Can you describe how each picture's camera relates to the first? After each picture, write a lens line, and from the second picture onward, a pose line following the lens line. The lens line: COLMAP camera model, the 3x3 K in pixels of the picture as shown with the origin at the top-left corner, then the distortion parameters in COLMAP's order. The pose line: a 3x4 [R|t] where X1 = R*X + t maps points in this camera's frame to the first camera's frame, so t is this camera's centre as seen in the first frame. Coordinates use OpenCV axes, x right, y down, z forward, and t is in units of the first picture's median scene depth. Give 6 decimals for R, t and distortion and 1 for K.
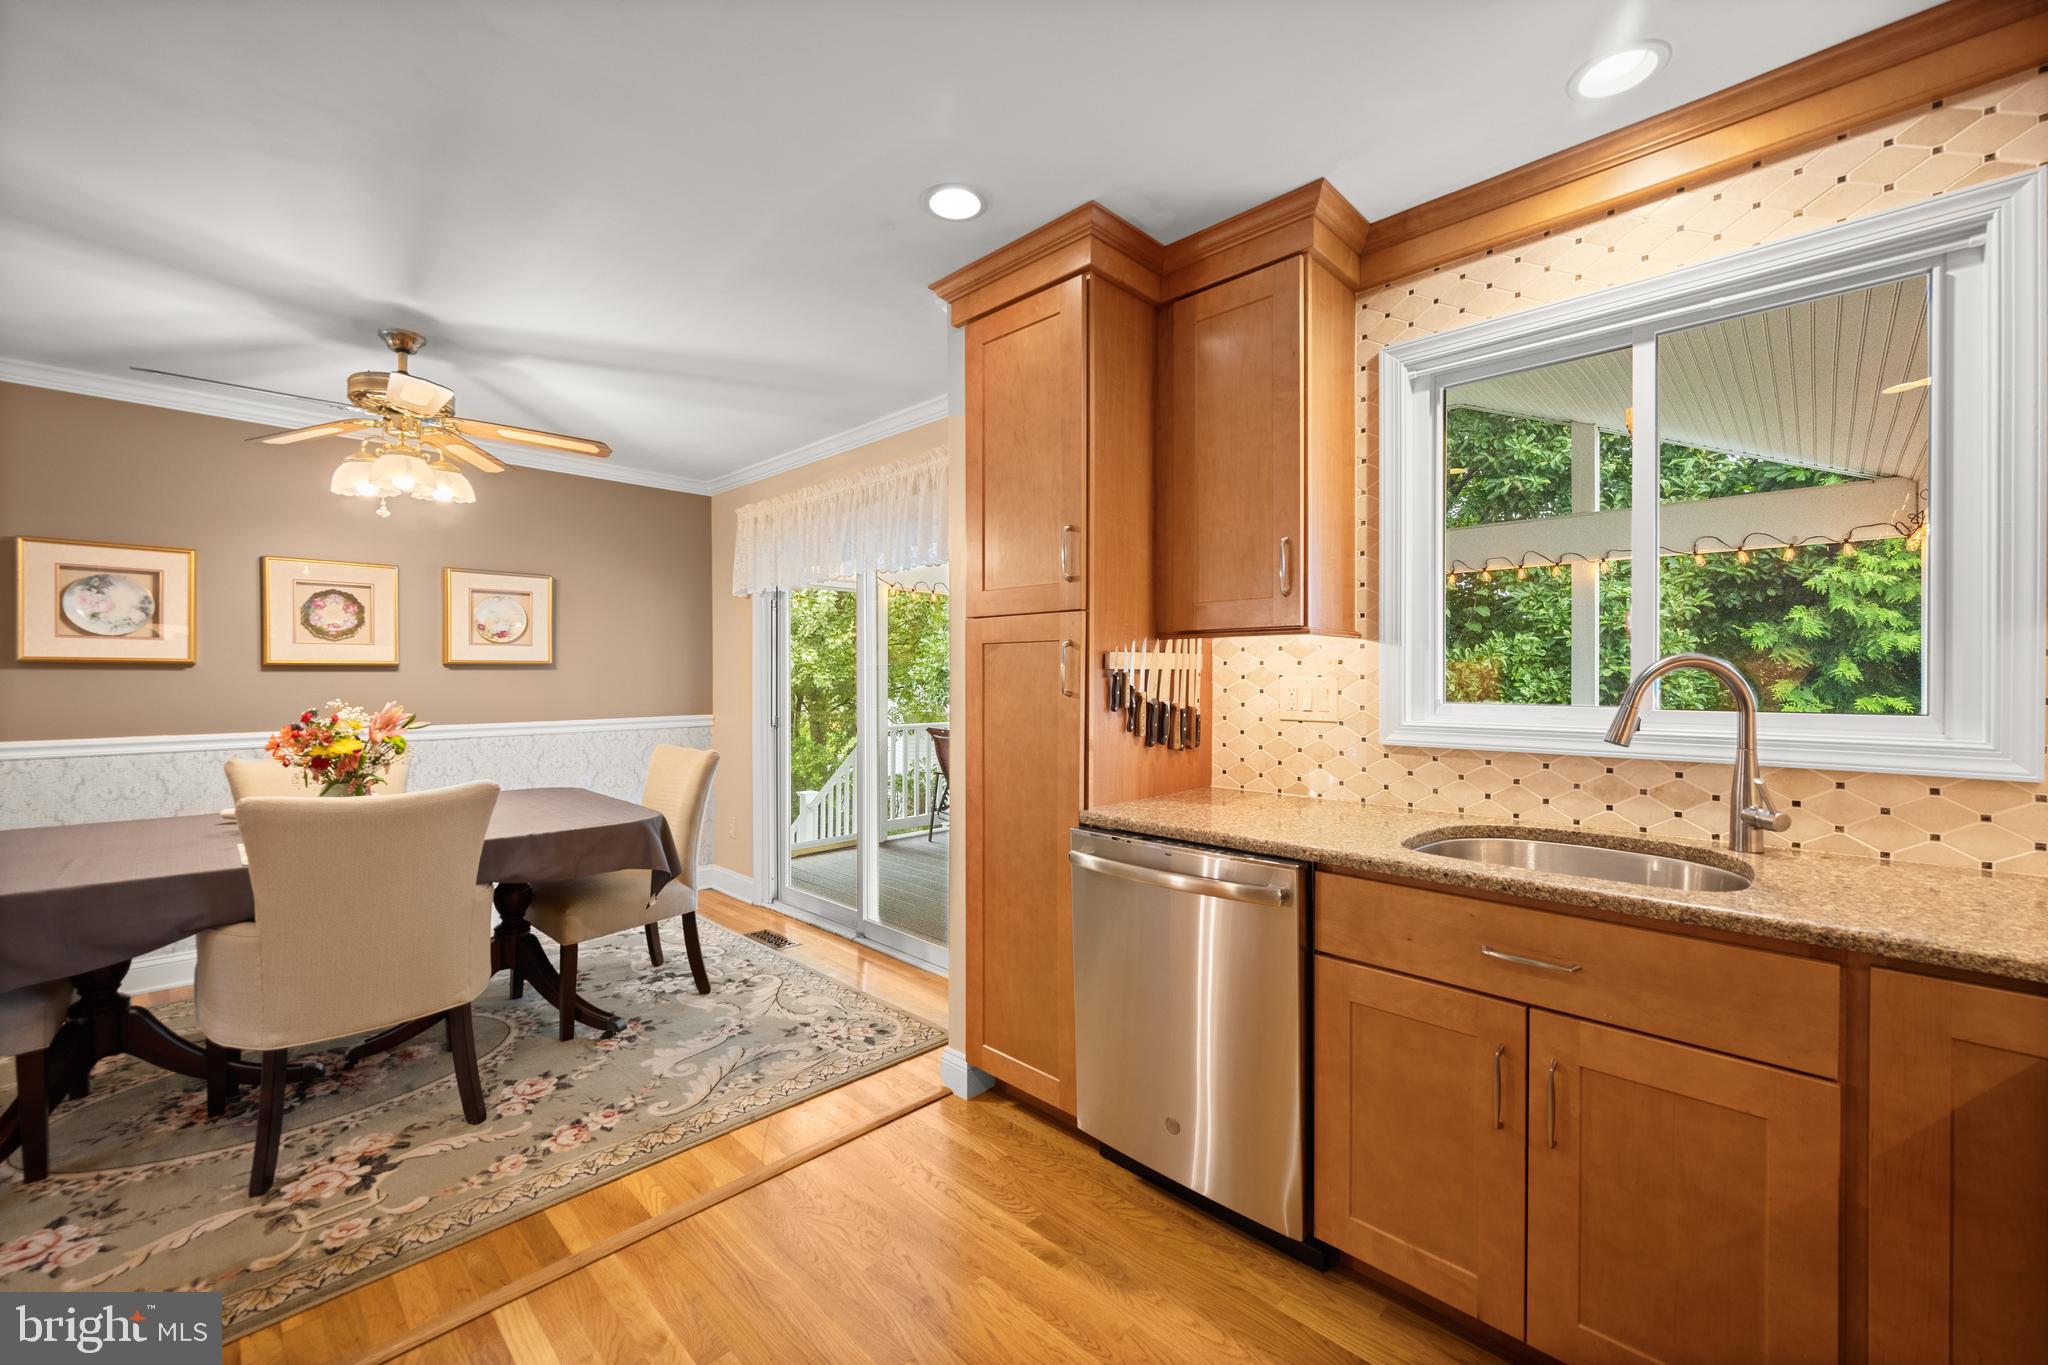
lens RADIAL K [[824.6, 0, 1013.6], [0, 824.6, 680.3], [0, 0, 1]] dist [-0.002234, -0.000518]
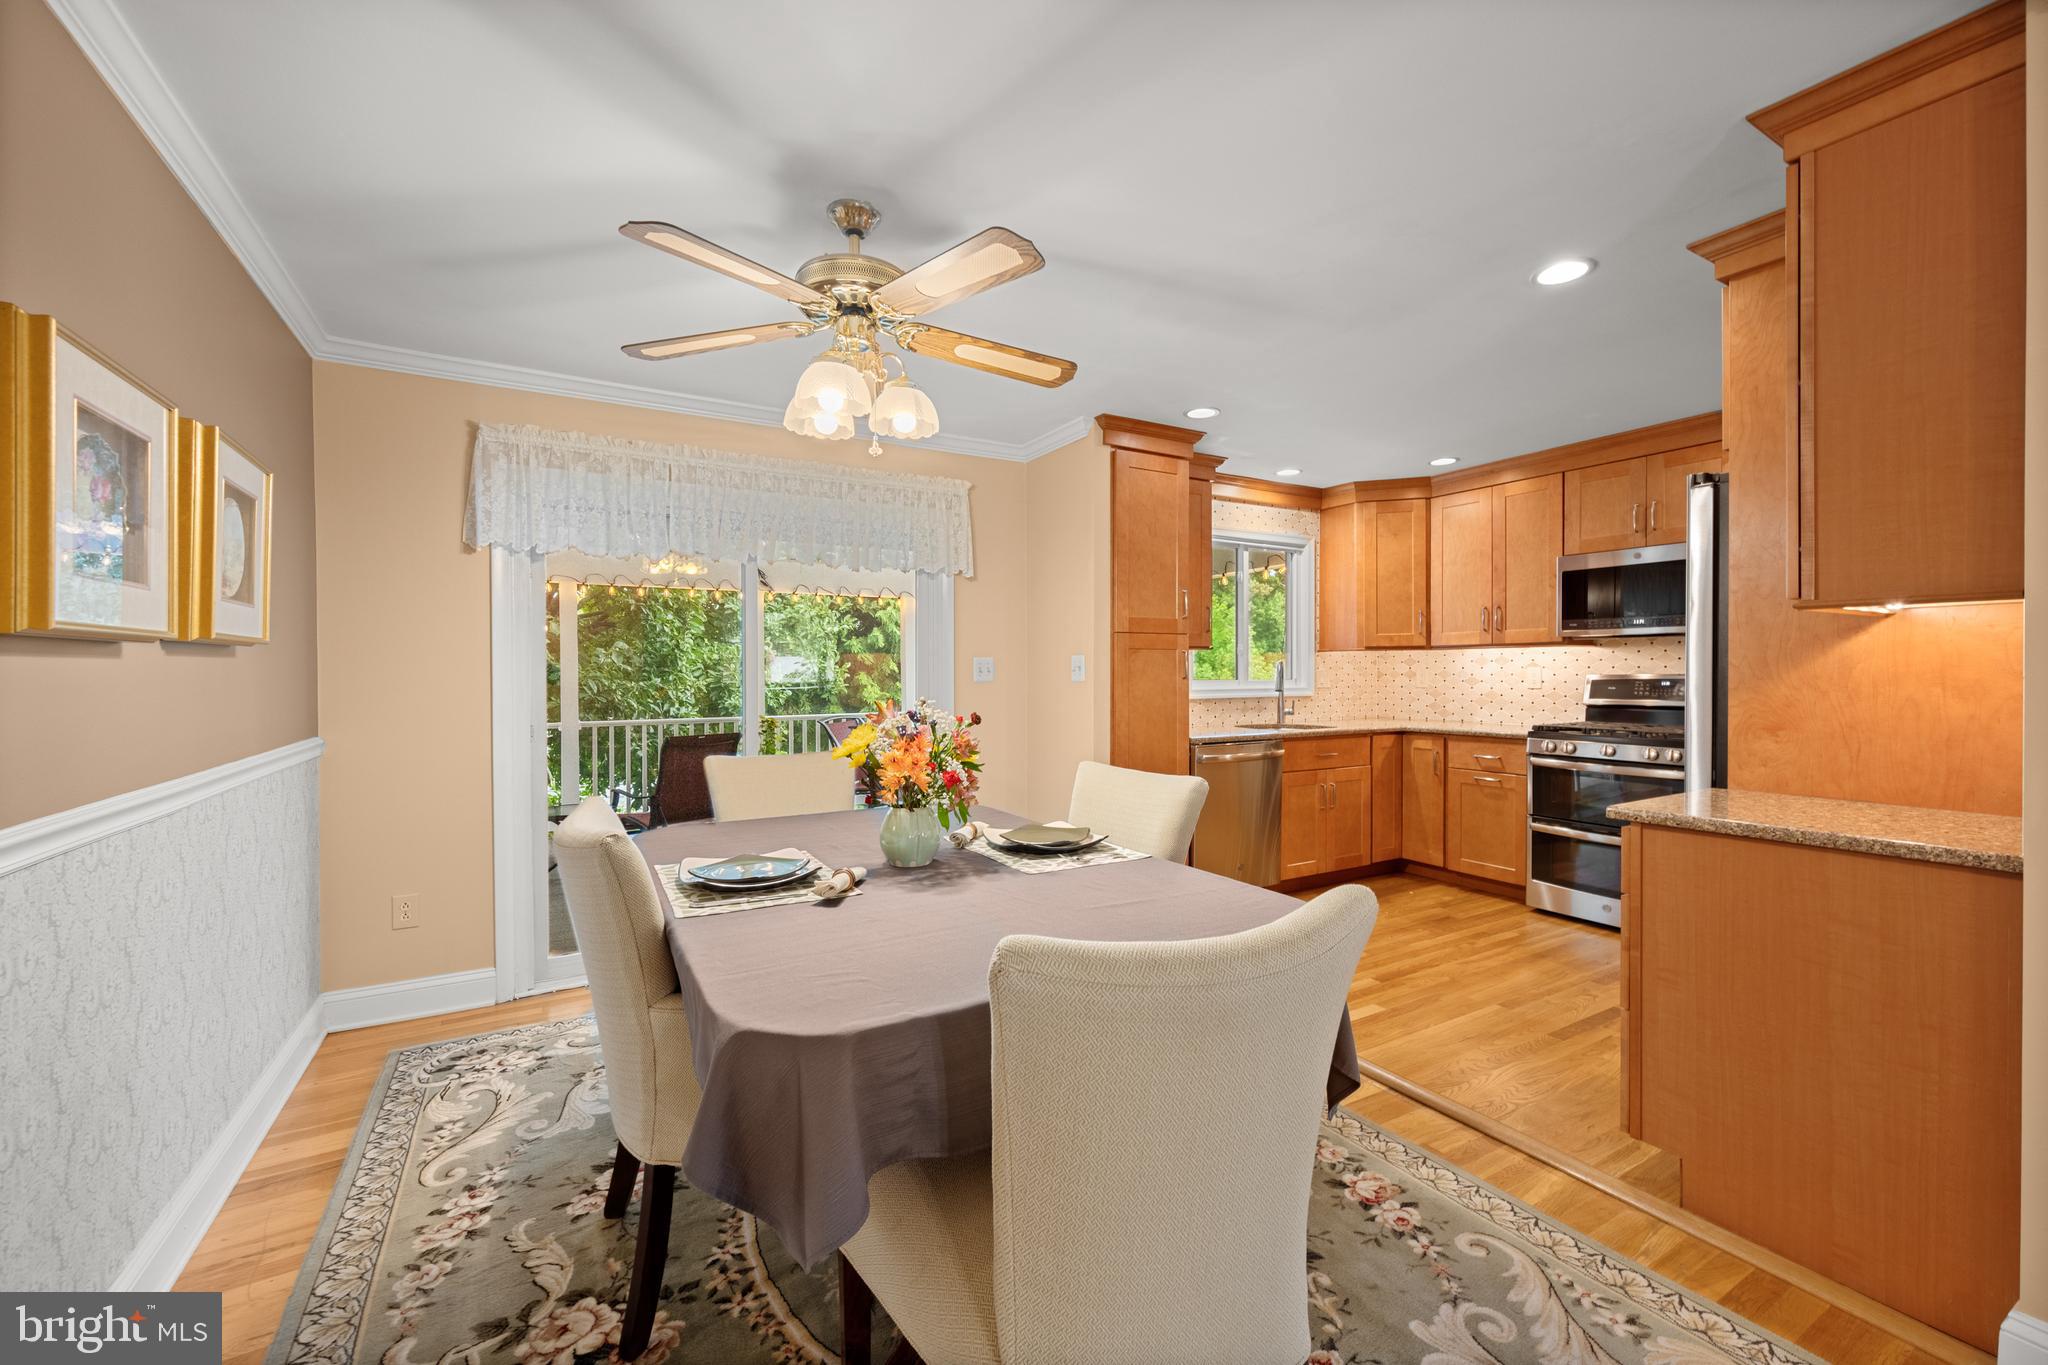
lens RADIAL K [[824.6, 0, 1010.9], [0, 824.6, 680.7], [0, 0, 1]] dist [-0.002234, -0.000518]
pose [[0.268195, -0.013632, 0.963268, -1.913515], [0.007742, 0.999898, 0.011995, -0.002812], [-0.963333, 0.004241, 0.268273, 0.889850]]
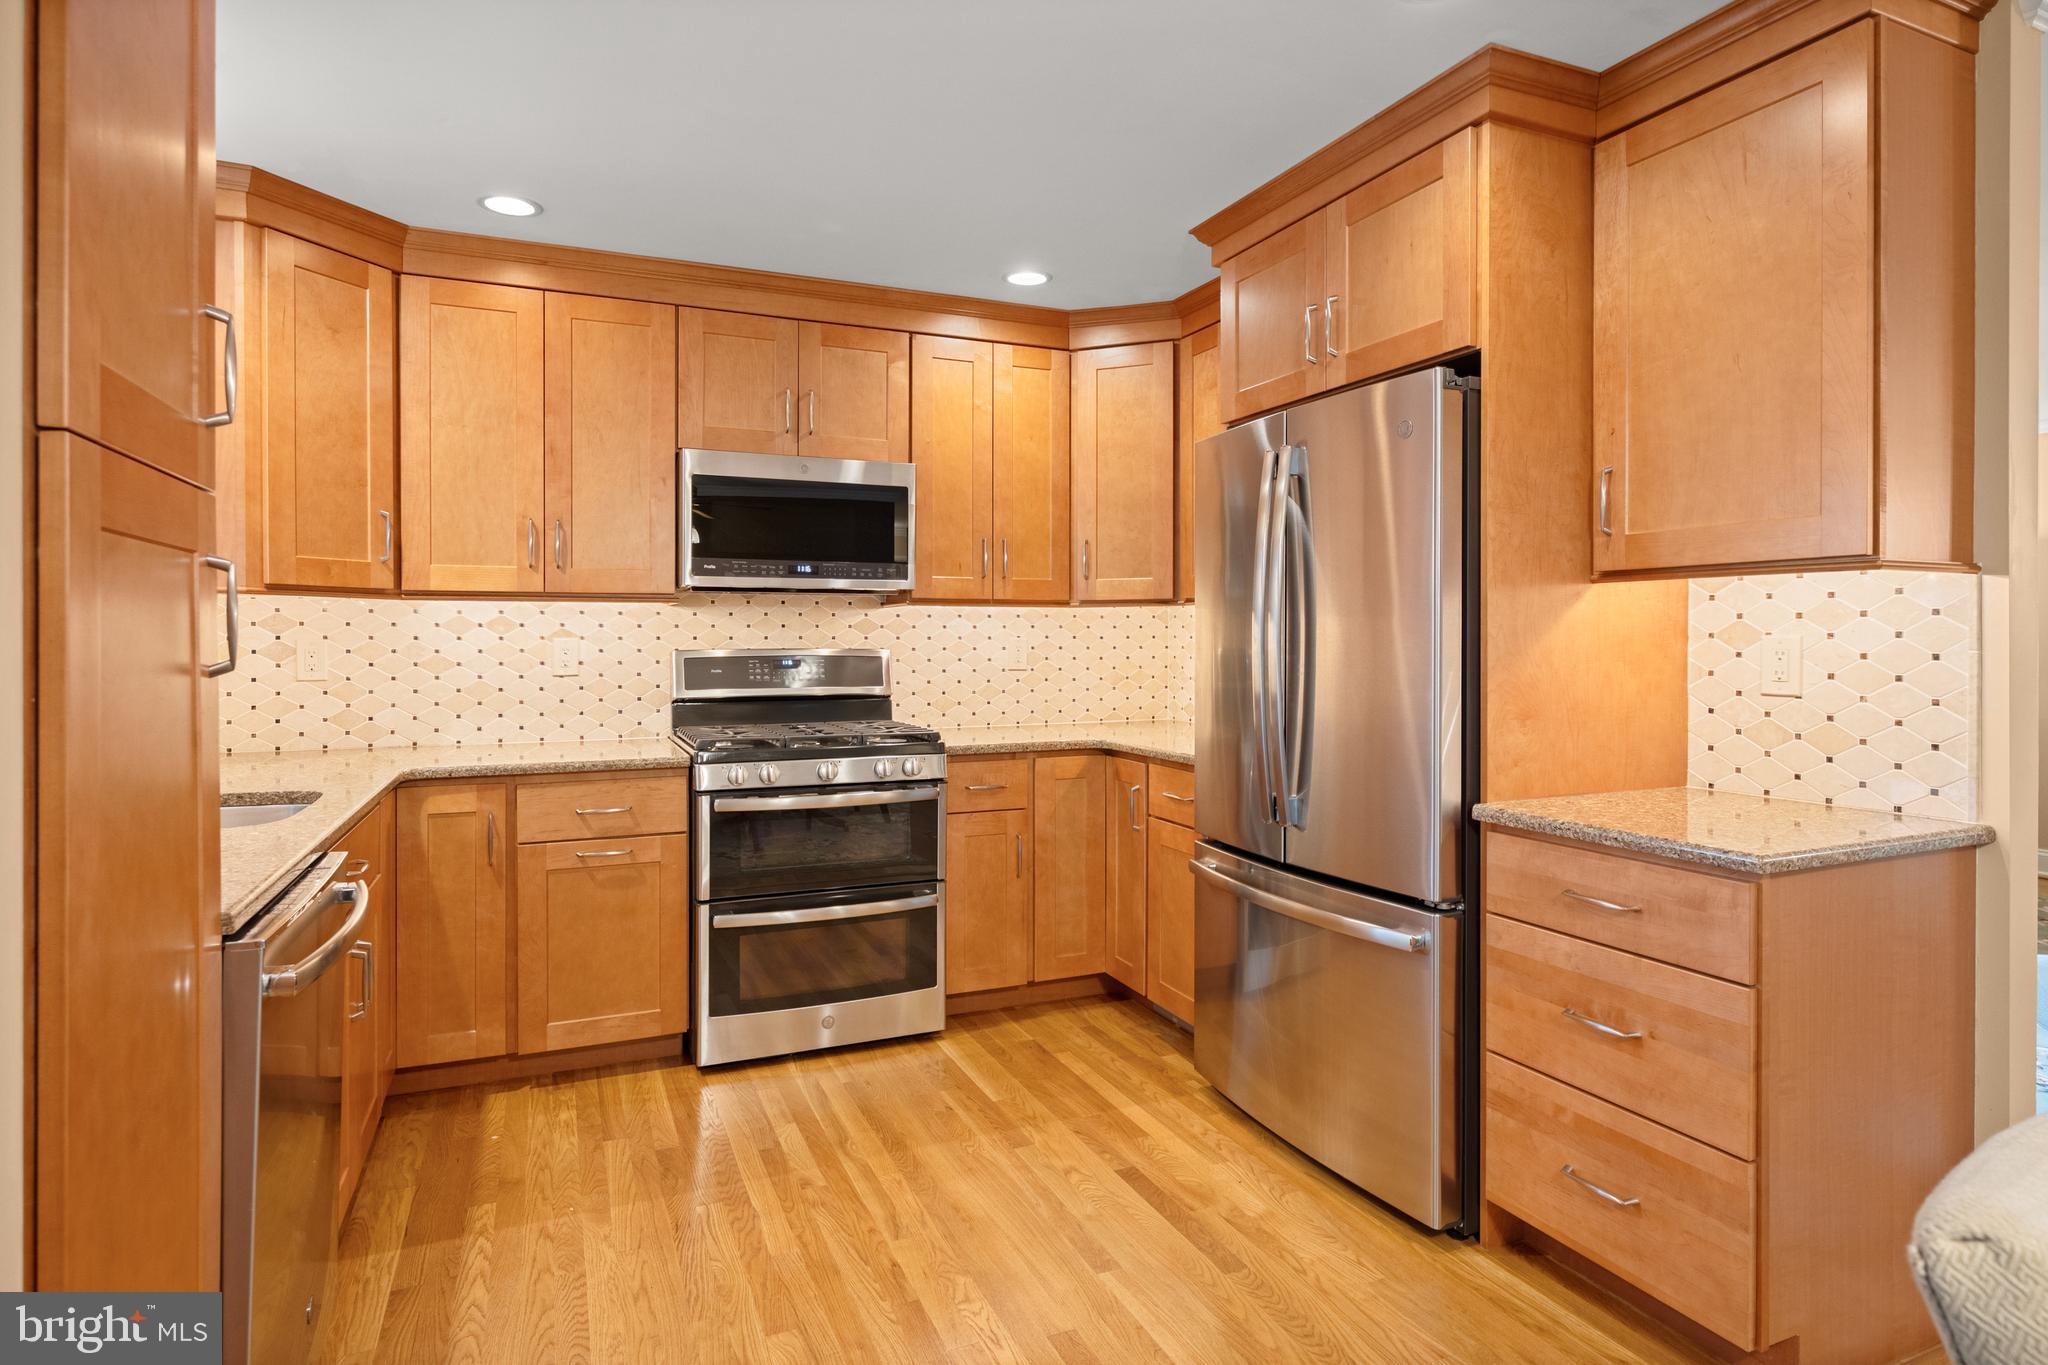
lens RADIAL K [[1065.3, 0, 1030.2], [0, 1065.3, 648.0], [0, 0, 1]] dist [-0.008973, 0.005612]
pose [[-0.934442, -0.002914, 0.356103, -0.581937], [0.001333, 0.999931, 0.011681, -0.003798], [-0.356113, 0.011390, -0.934374, 1.399352]]
